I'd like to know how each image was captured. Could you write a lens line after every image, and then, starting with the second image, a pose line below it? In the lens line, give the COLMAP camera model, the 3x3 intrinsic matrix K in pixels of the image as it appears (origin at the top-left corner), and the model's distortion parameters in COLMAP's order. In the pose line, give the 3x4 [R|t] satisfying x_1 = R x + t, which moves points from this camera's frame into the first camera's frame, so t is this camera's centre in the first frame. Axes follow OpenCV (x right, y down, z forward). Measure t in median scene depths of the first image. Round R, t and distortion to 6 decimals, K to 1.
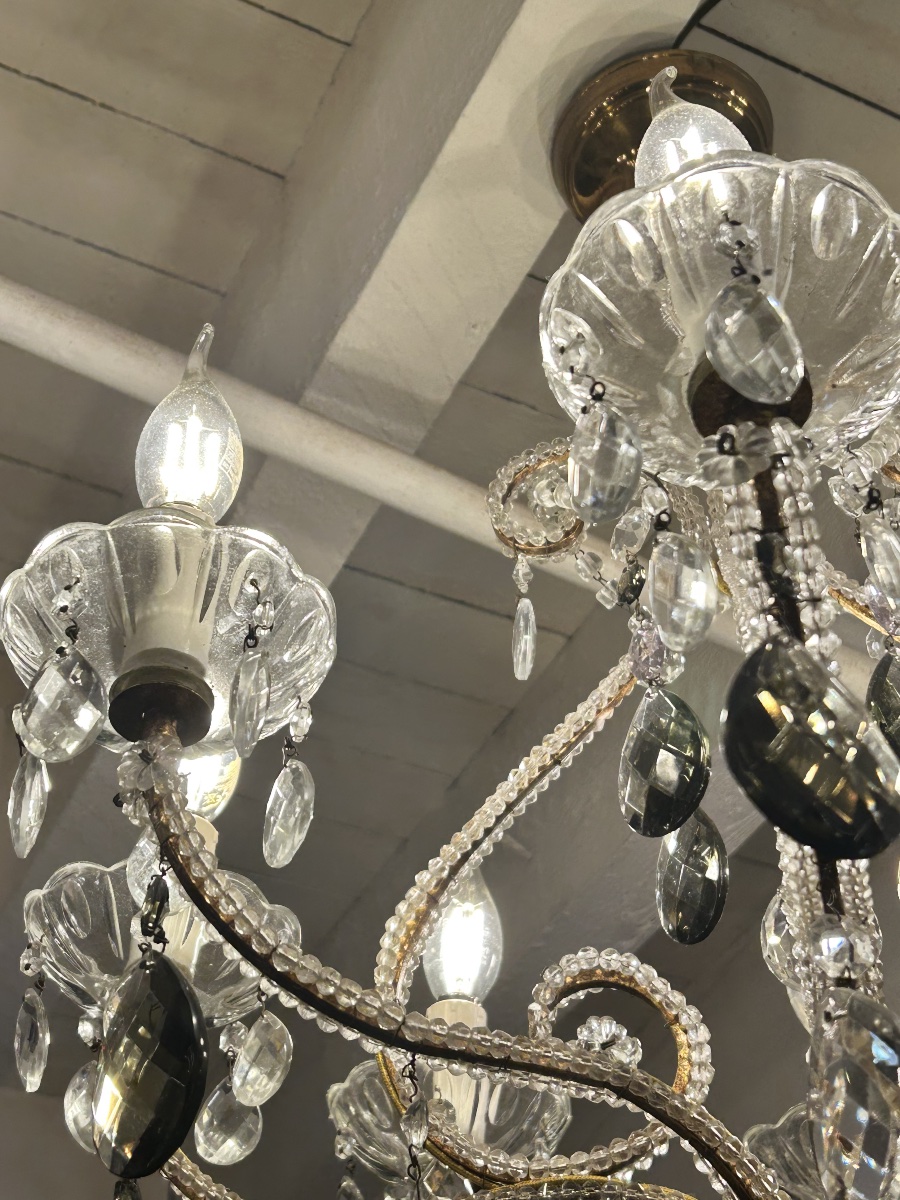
lens RADIAL K [[1973.9, 0, 451.8], [0, 1973.9, 593.9], [0, 0, 1]] dist [0.162370, 0.000000]
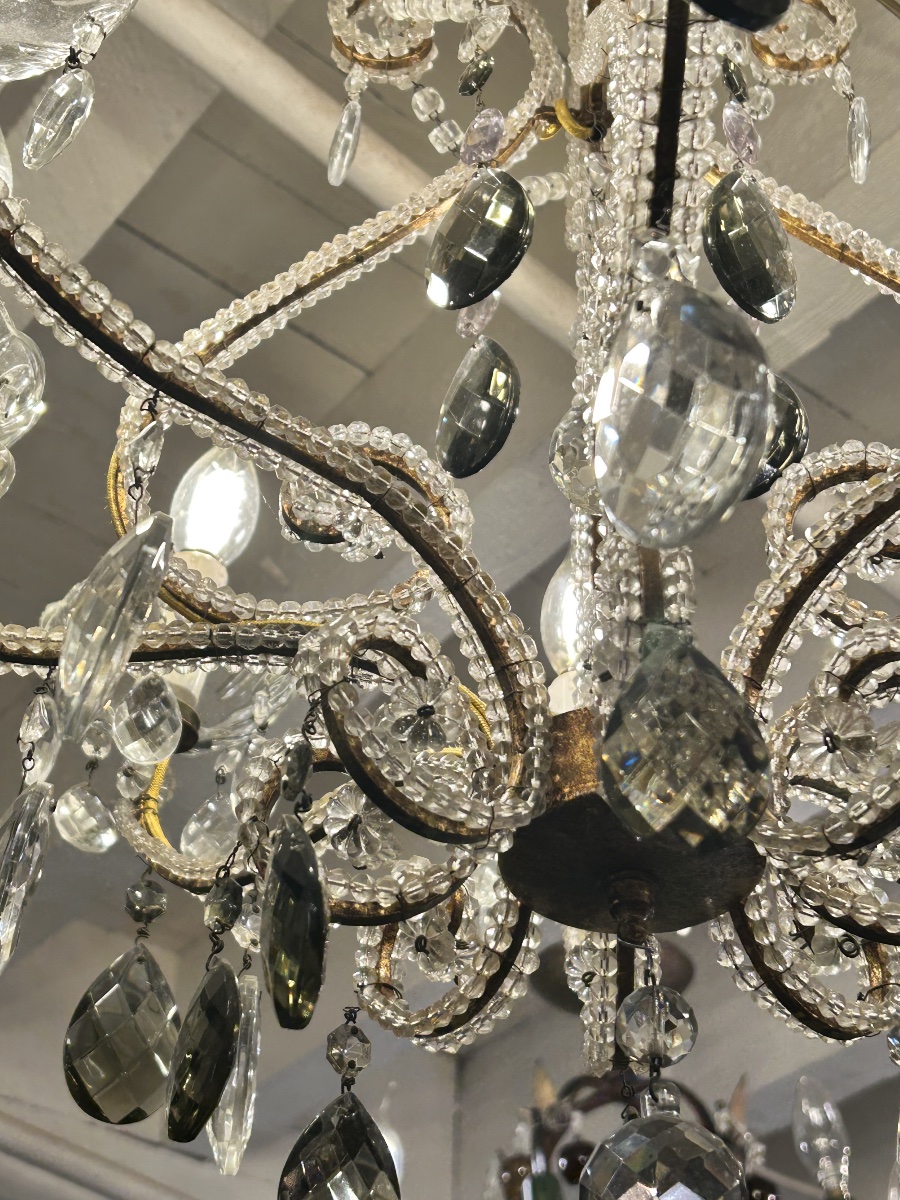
lens RADIAL K [[1973.9, 0, 453.7], [0, 1973.9, 591.9], [0, 0, 1]] dist [0.162370, 0.000000]
pose [[0.976565, 0.181580, 0.115541, 0.019675], [-0.186457, 0.981915, 0.032813, 0.218845], [-0.107493, -0.053588, 0.992761, 0.086139]]
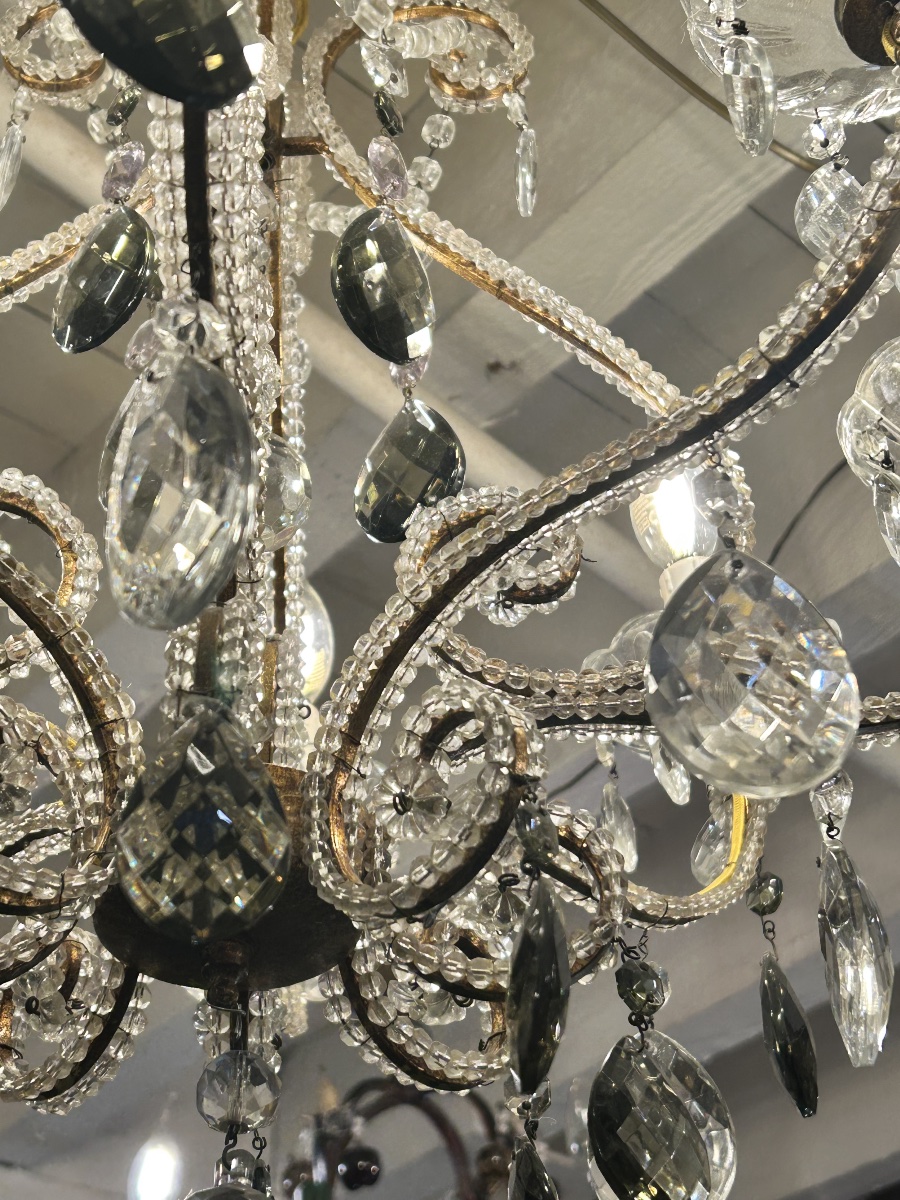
lens RADIAL K [[1974.3, 0, 443.7], [0, 1974.3, 611.9], [0, 0, 1]] dist [0.136014, 0.000000]
pose [[0.969604, 0.170903, 0.175103, 0.121941], [-0.180681, 0.982671, 0.041389, 0.170976], [-0.164995, -0.071769, 0.983680, 0.084892]]
